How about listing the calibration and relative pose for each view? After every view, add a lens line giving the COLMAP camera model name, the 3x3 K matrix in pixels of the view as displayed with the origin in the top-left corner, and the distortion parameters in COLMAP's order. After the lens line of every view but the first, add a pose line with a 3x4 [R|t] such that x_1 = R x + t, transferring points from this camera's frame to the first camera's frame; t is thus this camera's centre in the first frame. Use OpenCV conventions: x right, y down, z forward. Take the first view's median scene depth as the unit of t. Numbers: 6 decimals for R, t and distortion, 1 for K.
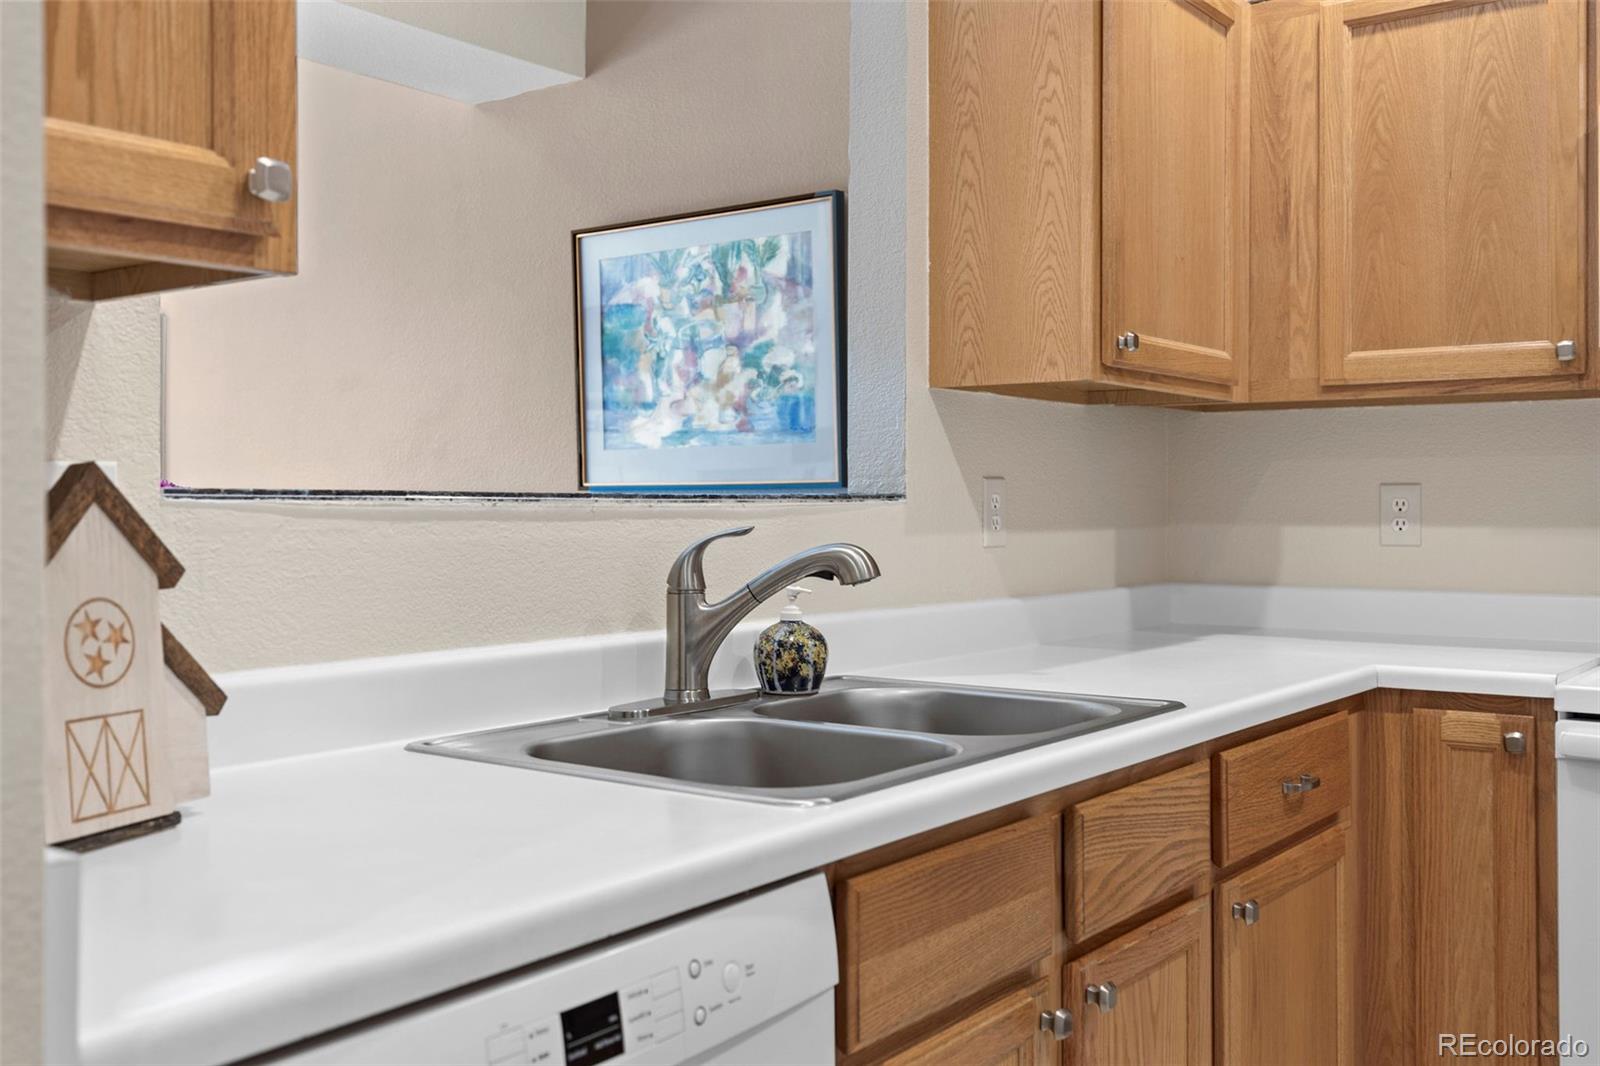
lens RADIAL K [[1534.7, 0, 767.3], [0, 1534.7, 490.1], [0, 0, 1]] dist [0.011712, -0.001670]
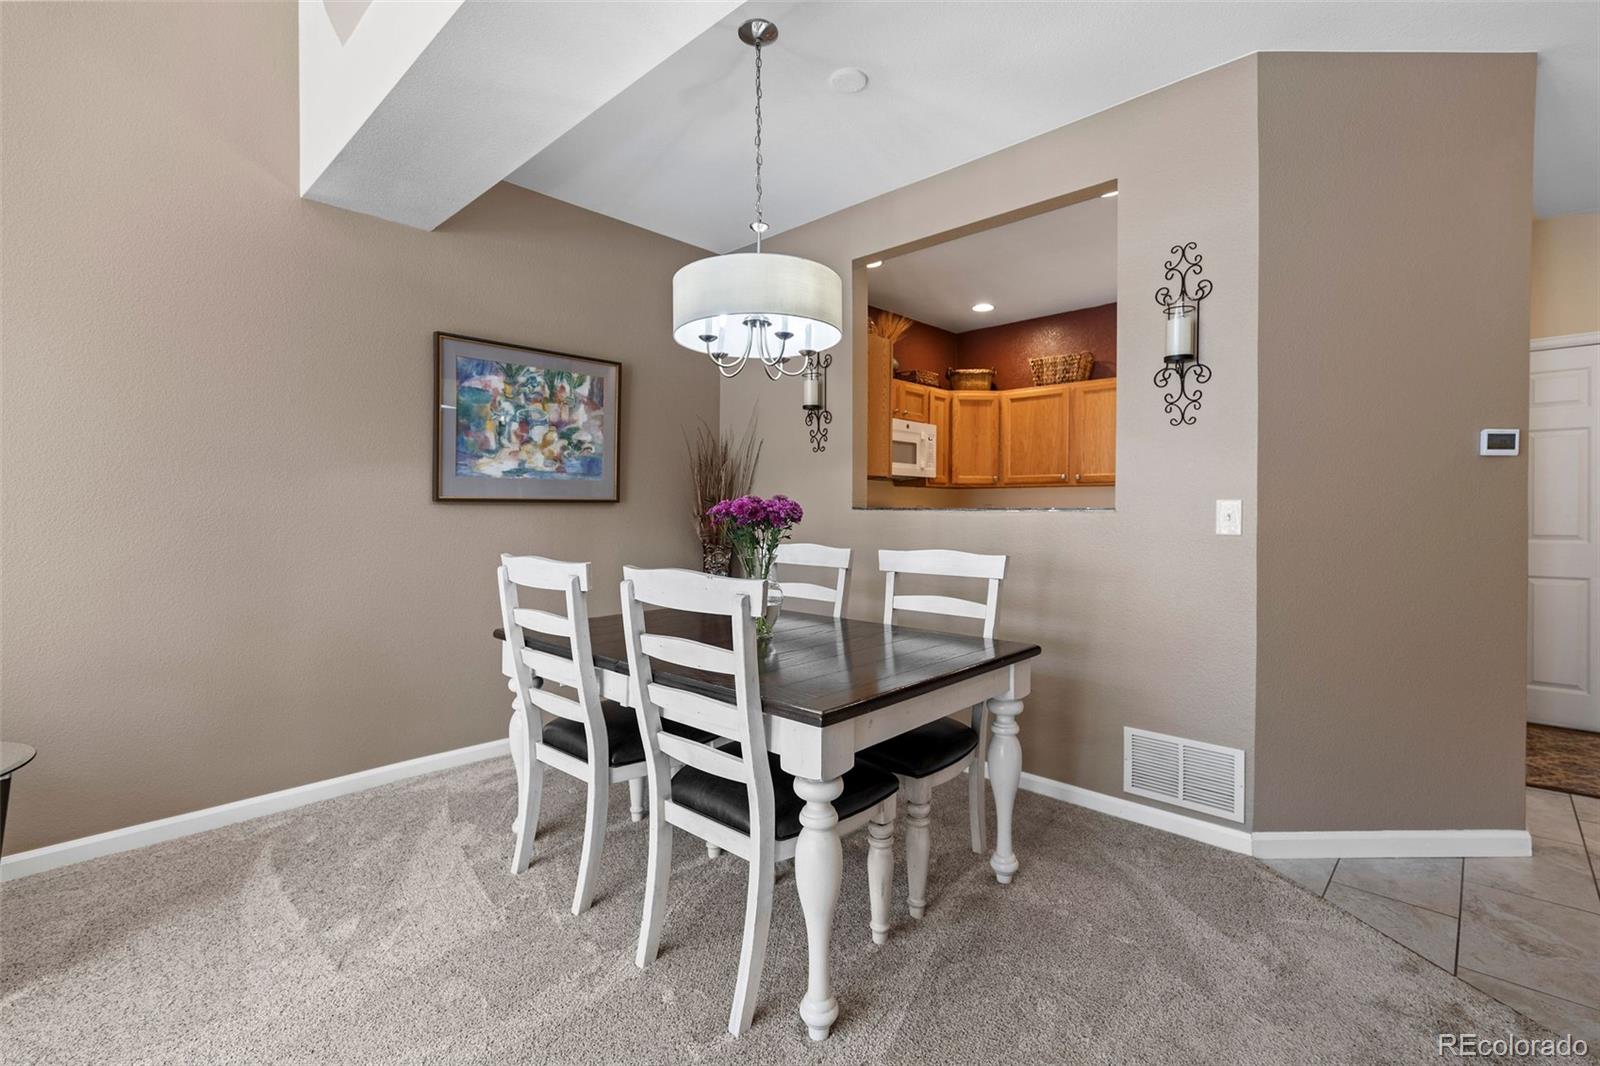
lens RADIAL K [[721.9, 0, 795.8], [0, 721.9, 521.9], [0, 0, 1]] dist [0.008605, -0.000700]
pose [[0.100836, -0.010649, 0.994846, -1.264101], [-0.006703, 0.999913, 0.011383, 0.016316], [-0.994881, -0.007816, 0.100756, 0.890663]]
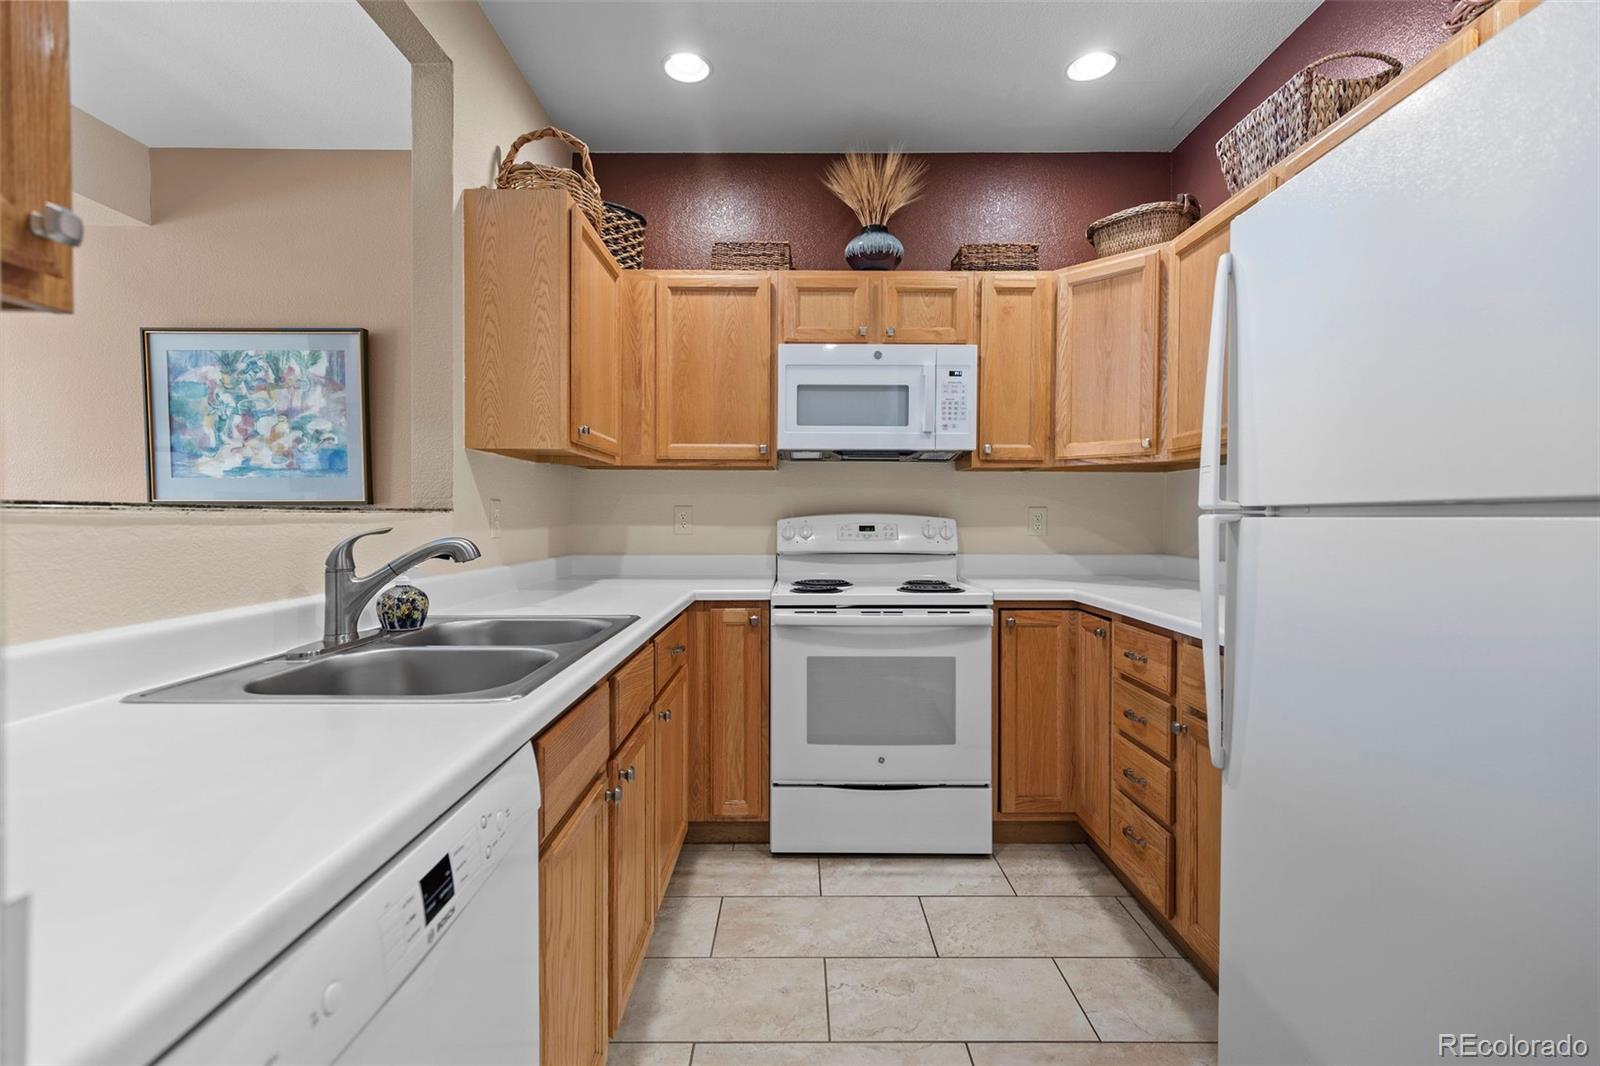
lens RADIAL K [[721.9, 0, 795.8], [0, 721.9, 521.9], [0, 0, 1]] dist [0.008605, -0.000700]
pose [[0.789779, -0.002459, 0.613386, -0.093292], [-0.008757, 0.999845, 0.015283, 0.001617], [-0.613329, -0.017442, 0.789635, 0.099806]]
